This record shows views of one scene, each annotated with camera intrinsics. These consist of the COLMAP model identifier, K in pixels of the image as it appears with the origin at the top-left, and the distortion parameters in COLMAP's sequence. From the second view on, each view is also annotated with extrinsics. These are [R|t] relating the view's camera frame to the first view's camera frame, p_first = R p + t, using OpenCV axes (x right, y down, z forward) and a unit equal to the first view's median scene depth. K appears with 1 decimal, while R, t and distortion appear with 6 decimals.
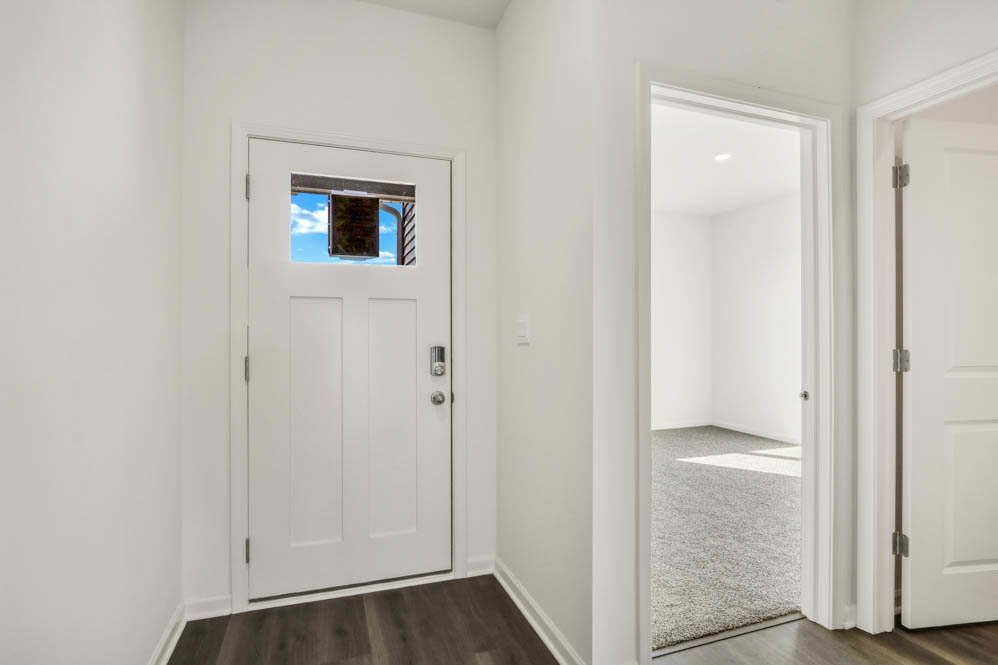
lens RADIAL K [[496.2, 0, 494.4], [0, 496.2, 337.5], [0, 0, 1]] dist [-0.008688, -0.000709]
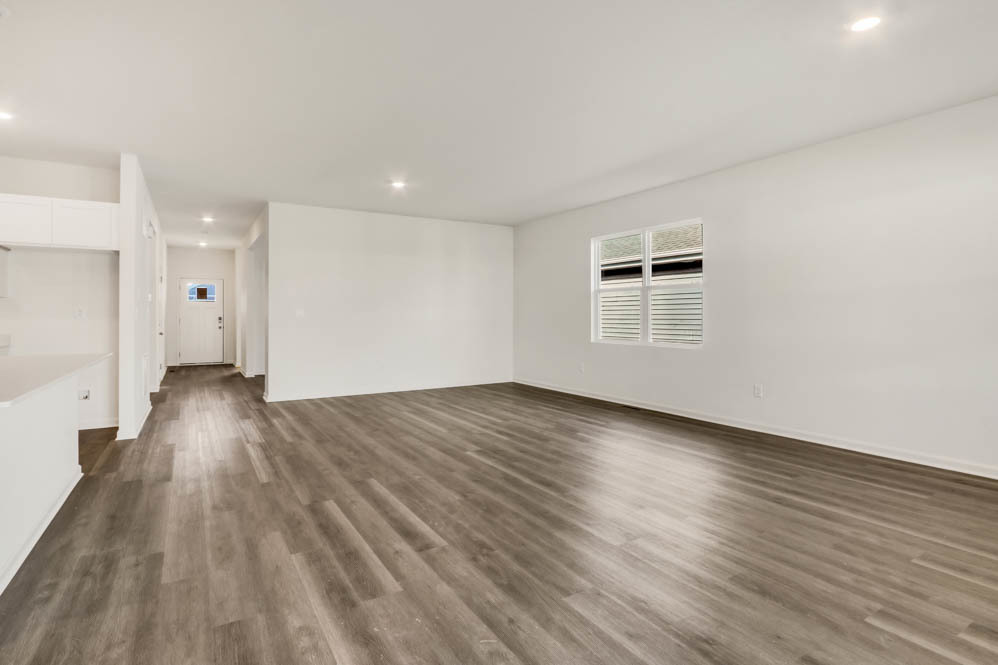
lens RADIAL K [[496.2, 0, 476.4], [0, 496.2, 309.2], [0, 0, 1]] dist [-0.008688, -0.000709]
pose [[0.992370, 0.002922, 0.123258, 1.820488], [-0.001461, 0.999928, -0.011948, -0.002880], [-0.123284, 0.011677, 0.992303, -4.235355]]
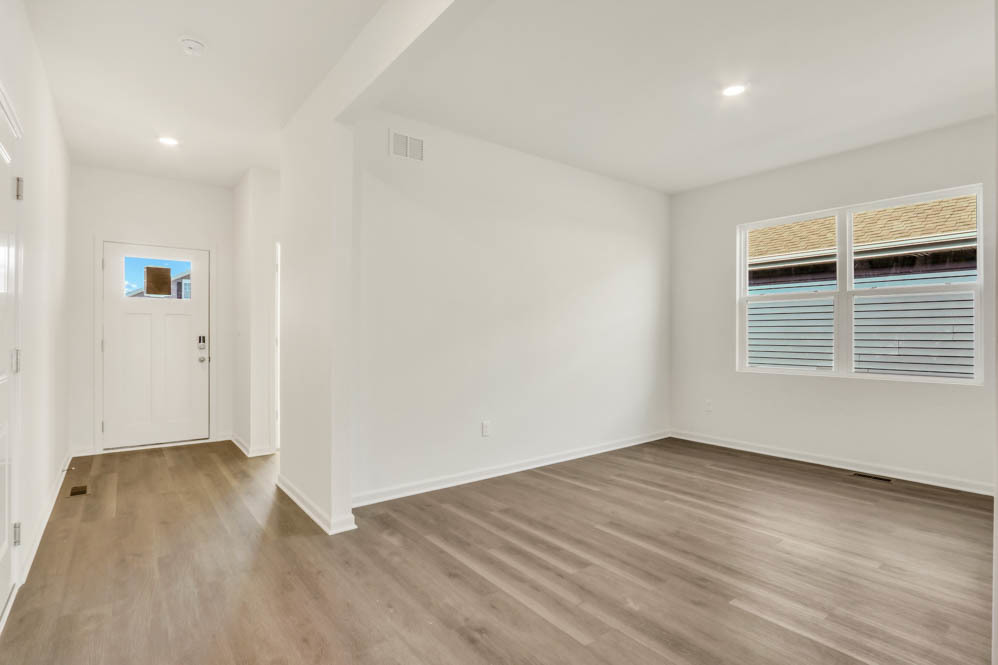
lens RADIAL K [[496.2, 0, 500.9], [0, 496.2, 334.7], [0, 0, 1]] dist [-0.008688, -0.000709]
pose [[0.969774, 0.002281, 0.243994, 0.639991], [-0.002838, 0.999994, 0.001930, 0.003821], [-0.243988, -0.002564, 0.969775, -1.462093]]
